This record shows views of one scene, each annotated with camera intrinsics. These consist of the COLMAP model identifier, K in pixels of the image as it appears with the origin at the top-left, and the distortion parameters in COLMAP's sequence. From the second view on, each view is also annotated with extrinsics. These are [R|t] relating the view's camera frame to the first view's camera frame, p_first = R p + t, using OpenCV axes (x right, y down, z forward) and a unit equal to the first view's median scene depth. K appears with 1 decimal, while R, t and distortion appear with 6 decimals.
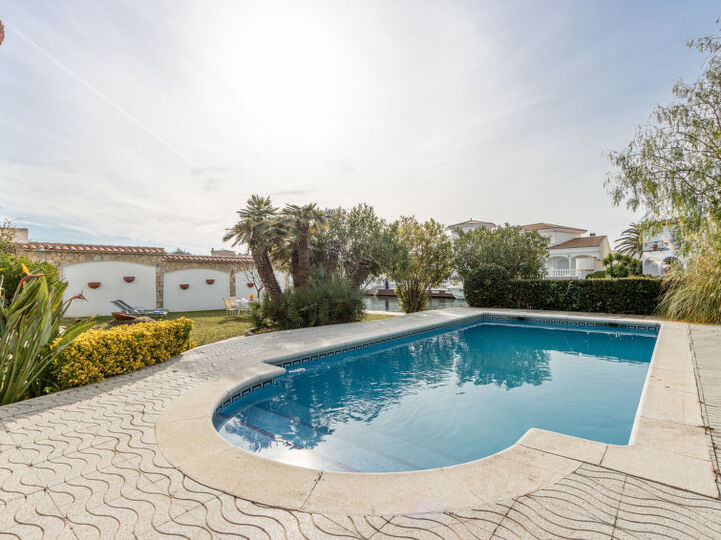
lens RADIAL K [[393.0, 0, 353.6], [0, 393.0, 273.7], [0, 0, 1]] dist [0.002523, -0.000498]
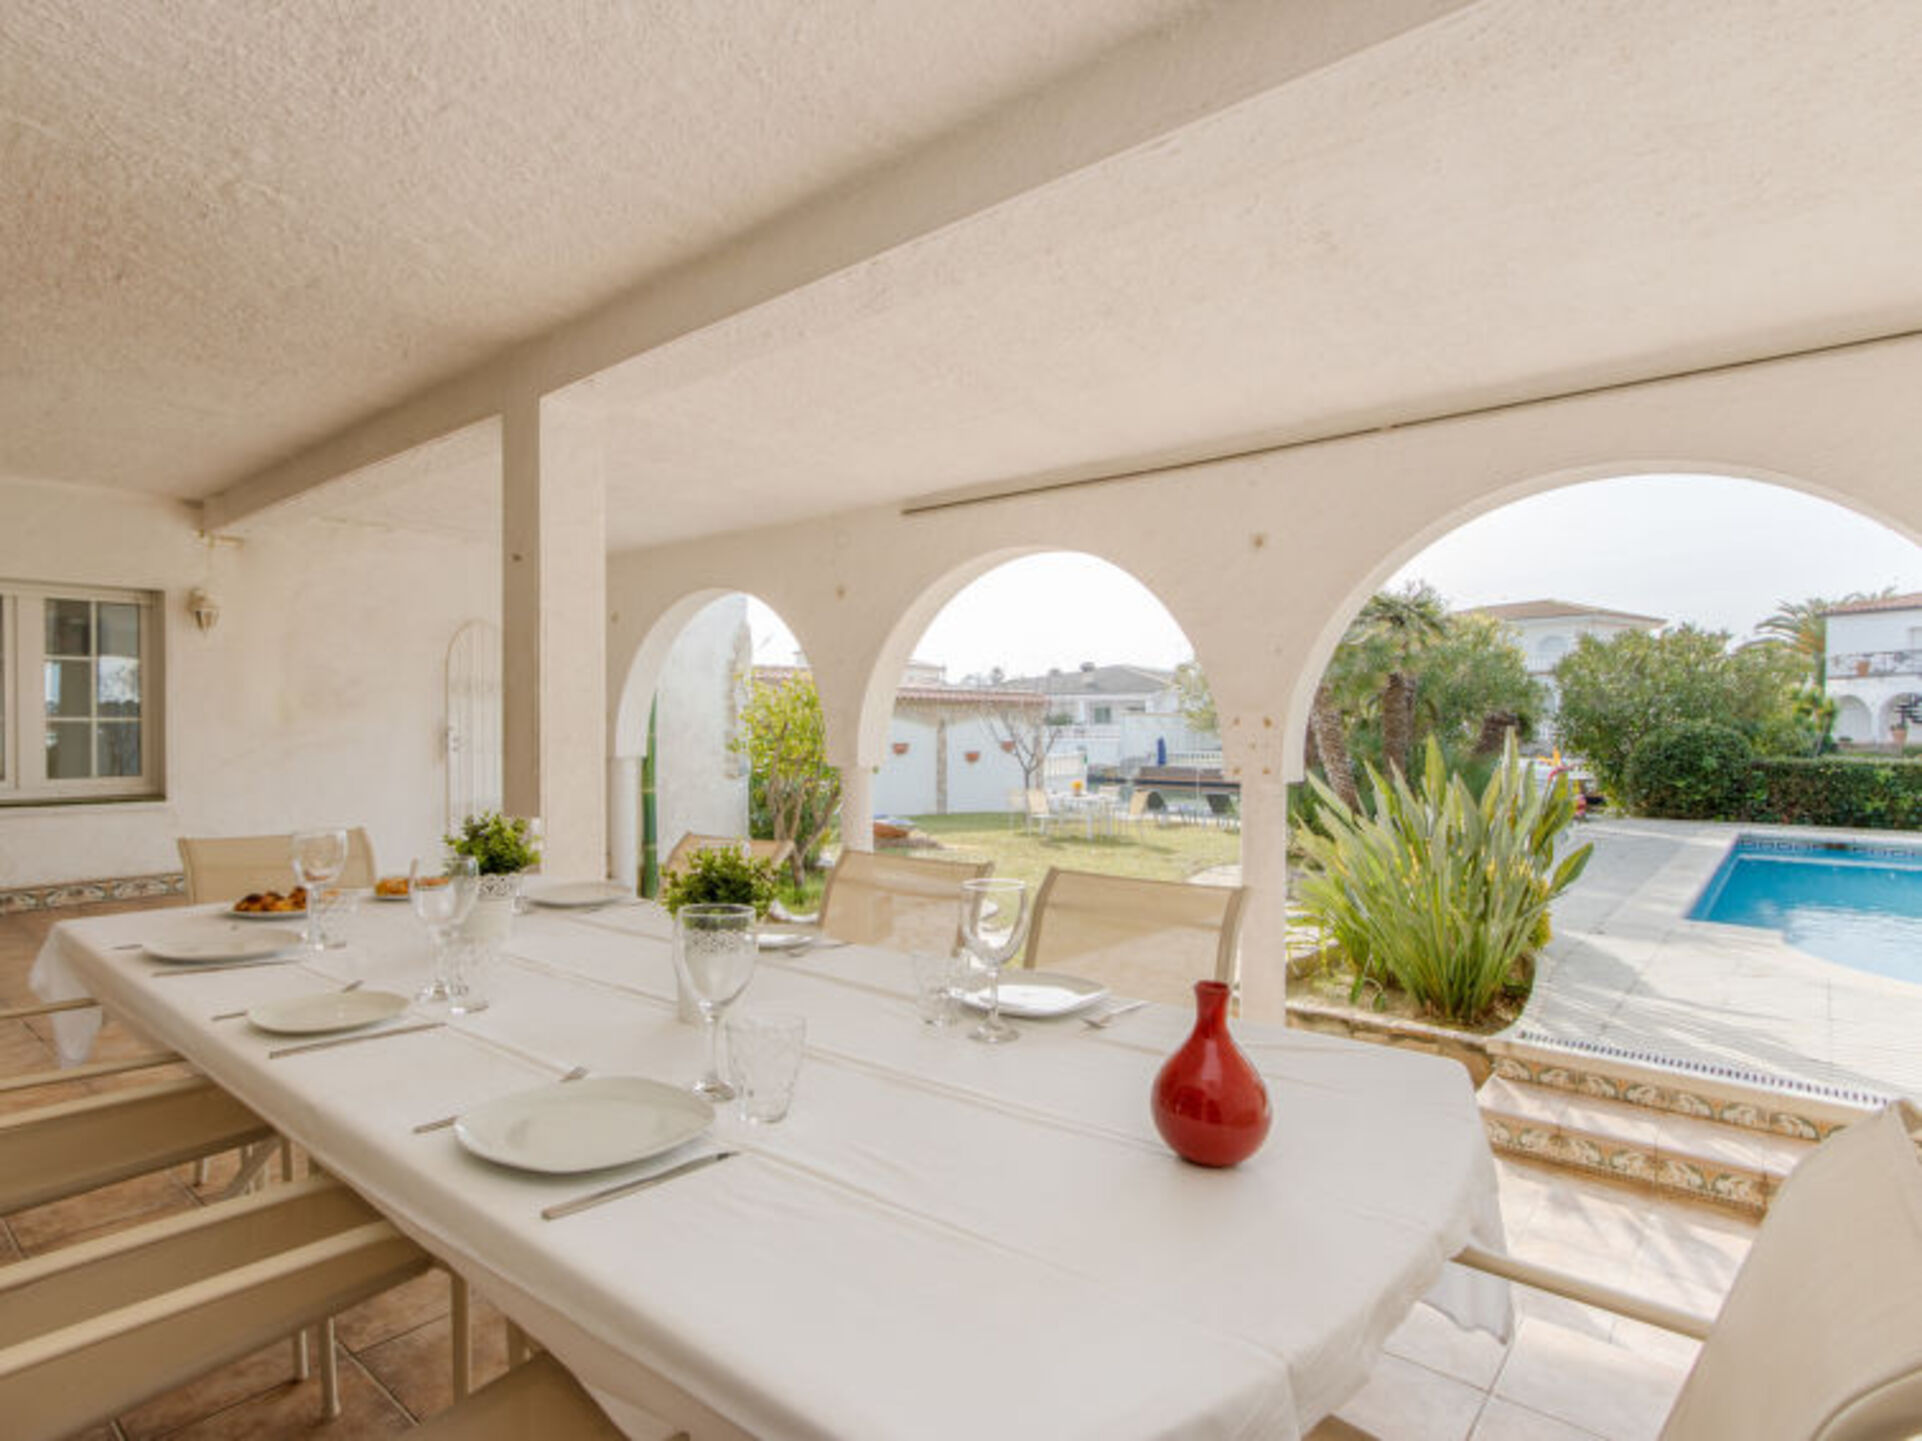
lens RADIAL K [[1047.6, 0, 917.2], [0, 1047.6, 725.7], [0, 0, 1]] dist [0.002523, -0.000498]
pose [[0.999915, 0.011311, -0.006442, -0.494110], [-0.011263, 0.999909, 0.007366, -0.017292], [0.006525, -0.007293, 0.999952, -0.169735]]
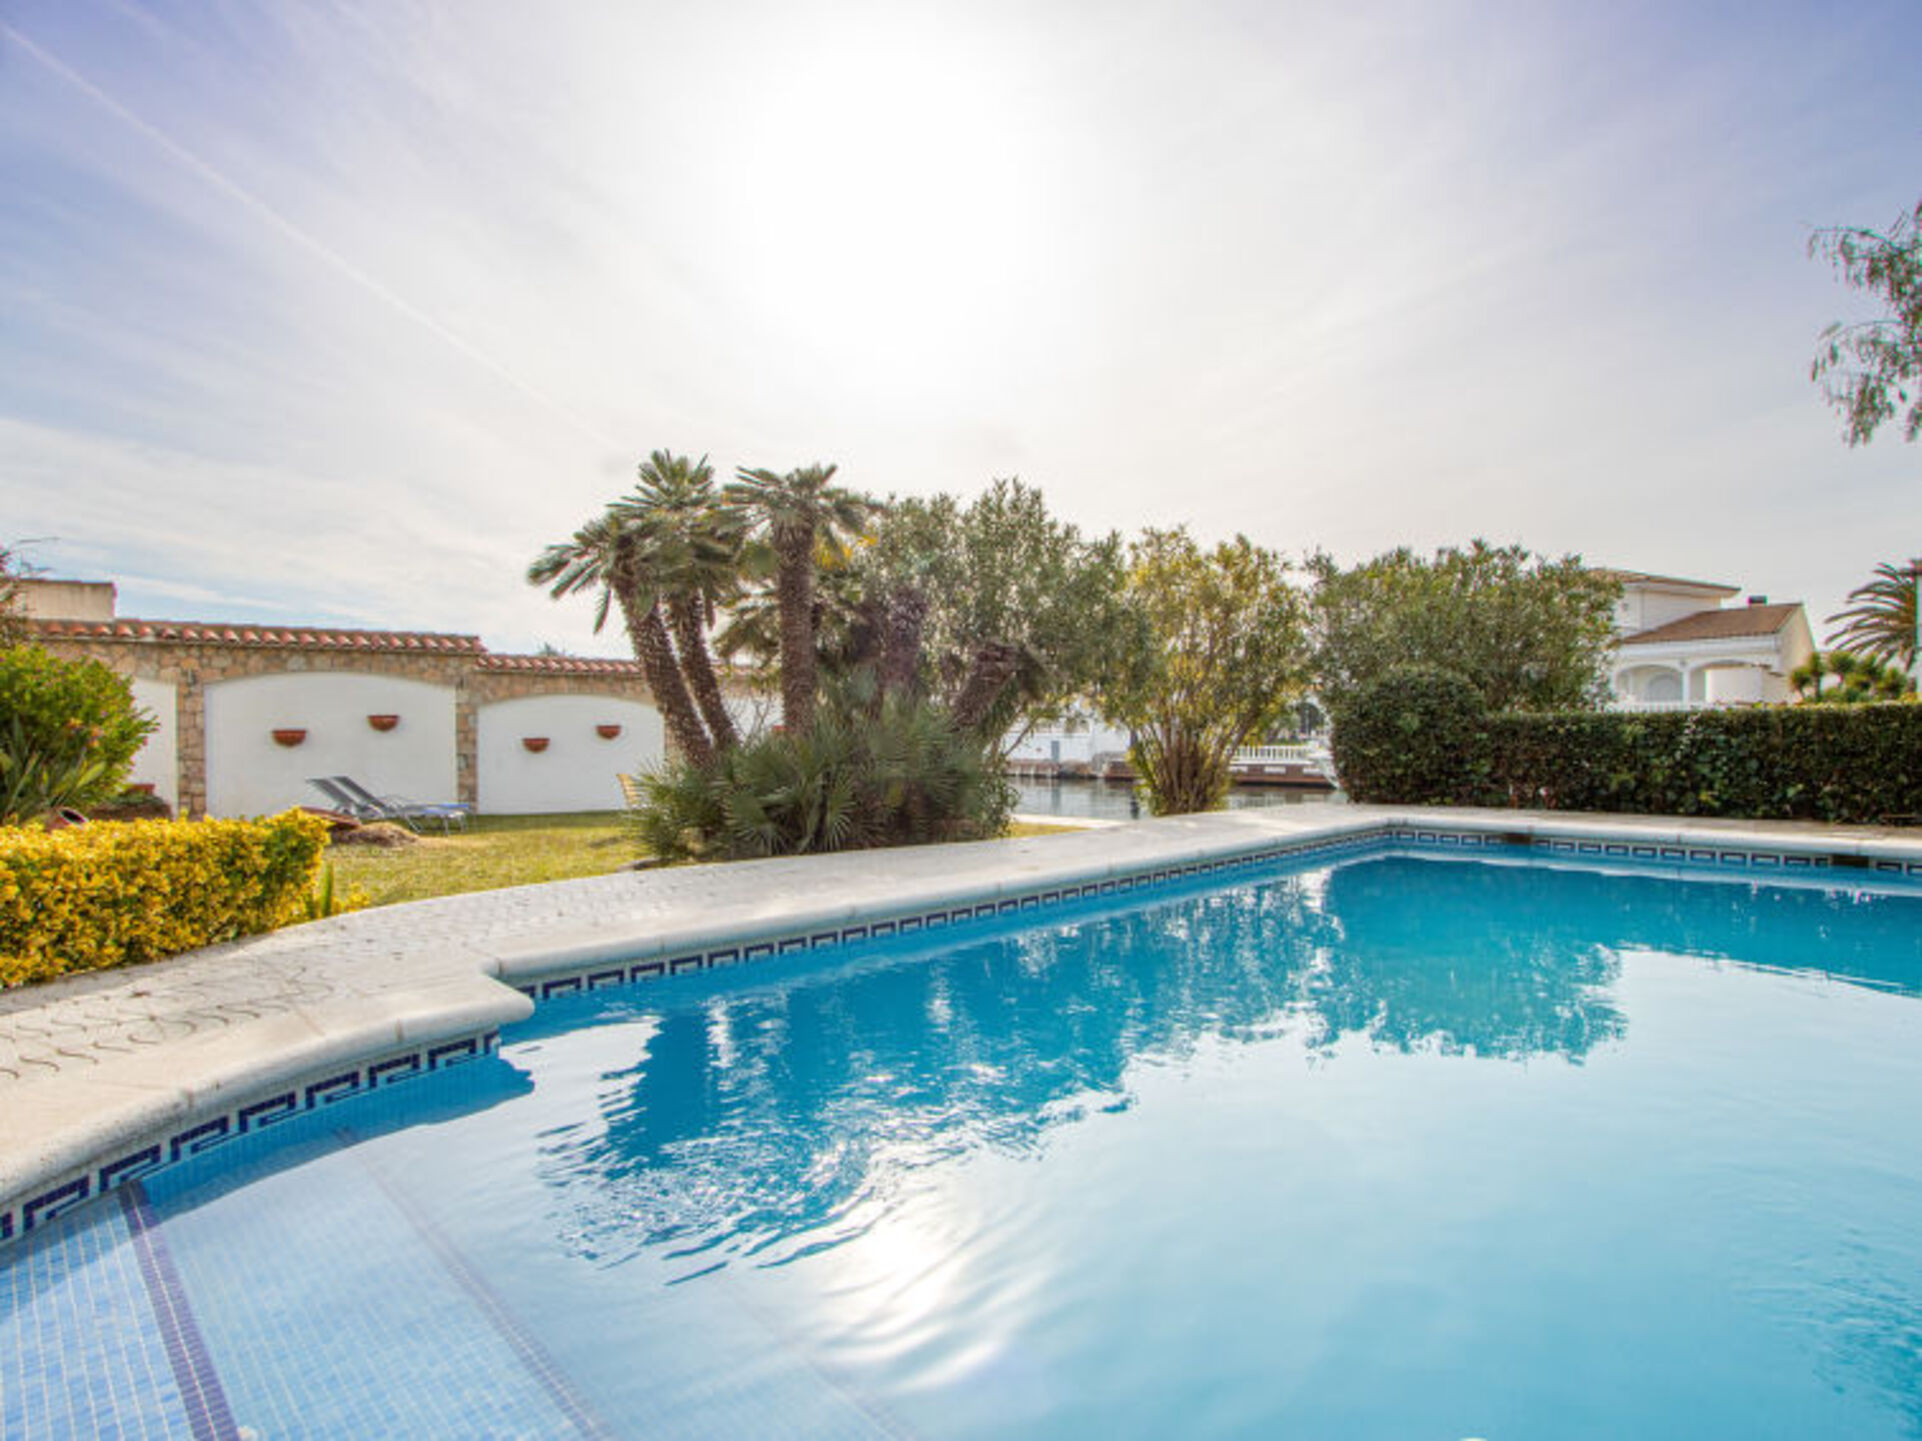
lens RADIAL K [[1047.6, 0, 968.4], [0, 1047.6, 721.8], [0, 0, 1]] dist [0.002523, -0.000498]
pose [[0.995369, -0.001454, -0.096118, 0.066677], [0.001120, 0.999993, -0.003530, 0.021852], [0.096122, 0.003406, 0.995364, 0.126326]]
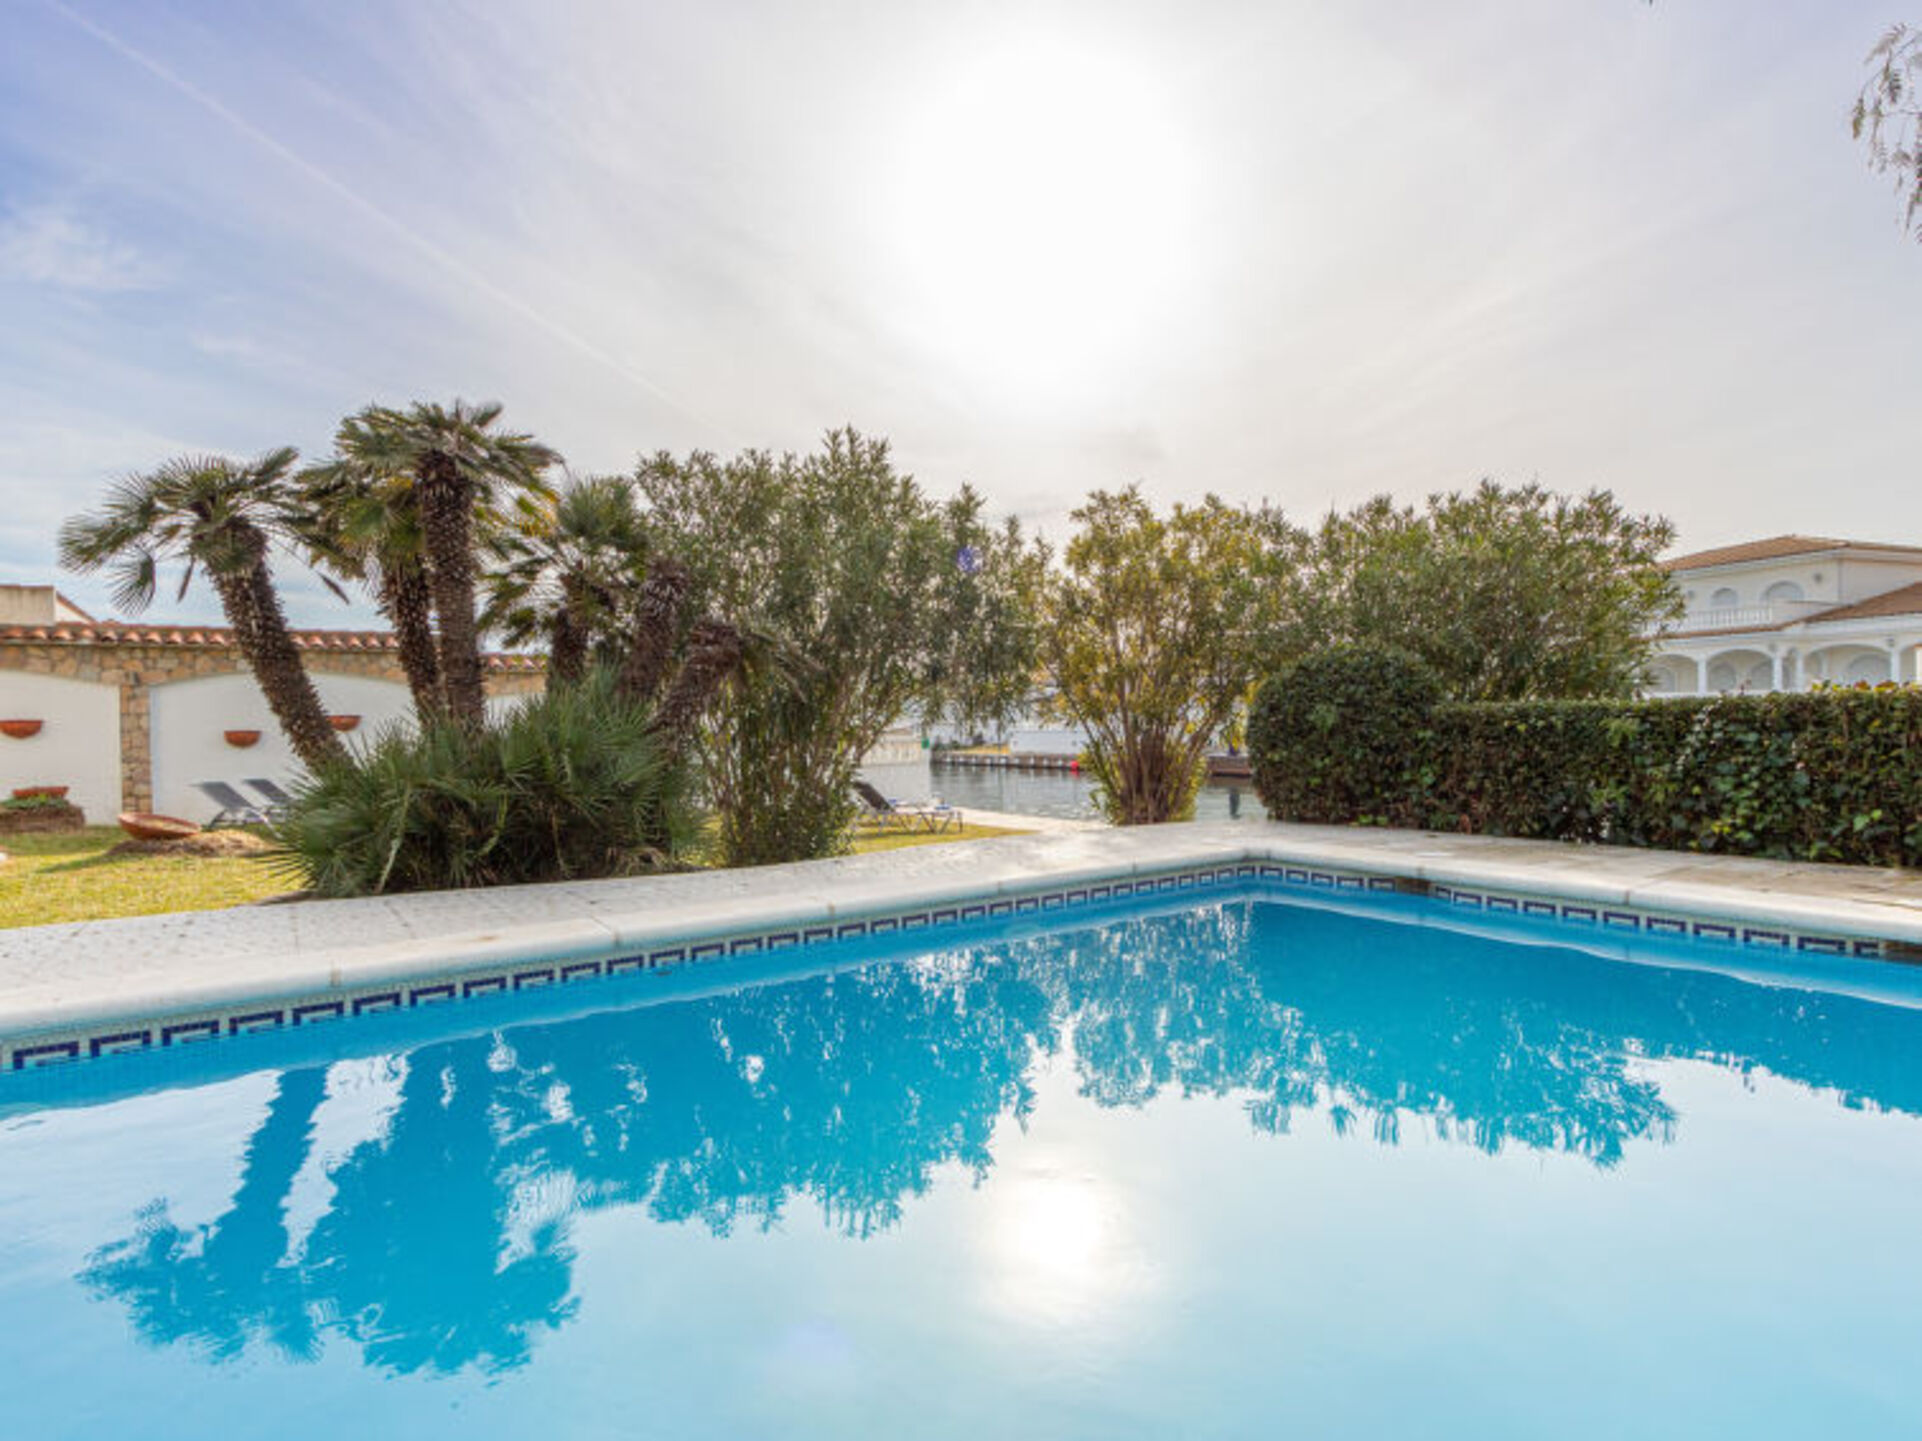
lens RADIAL K [[991.9, 0, 970.4], [0, 991.9, 726.2], [0, 0, 1]] dist [0.019735, -0.004292]
pose [[0.965530, -0.005964, -0.260225, 0.264955], [0.007745, 0.999953, 0.005819, 0.020430], [0.260178, -0.007634, 0.965531, 0.335718]]
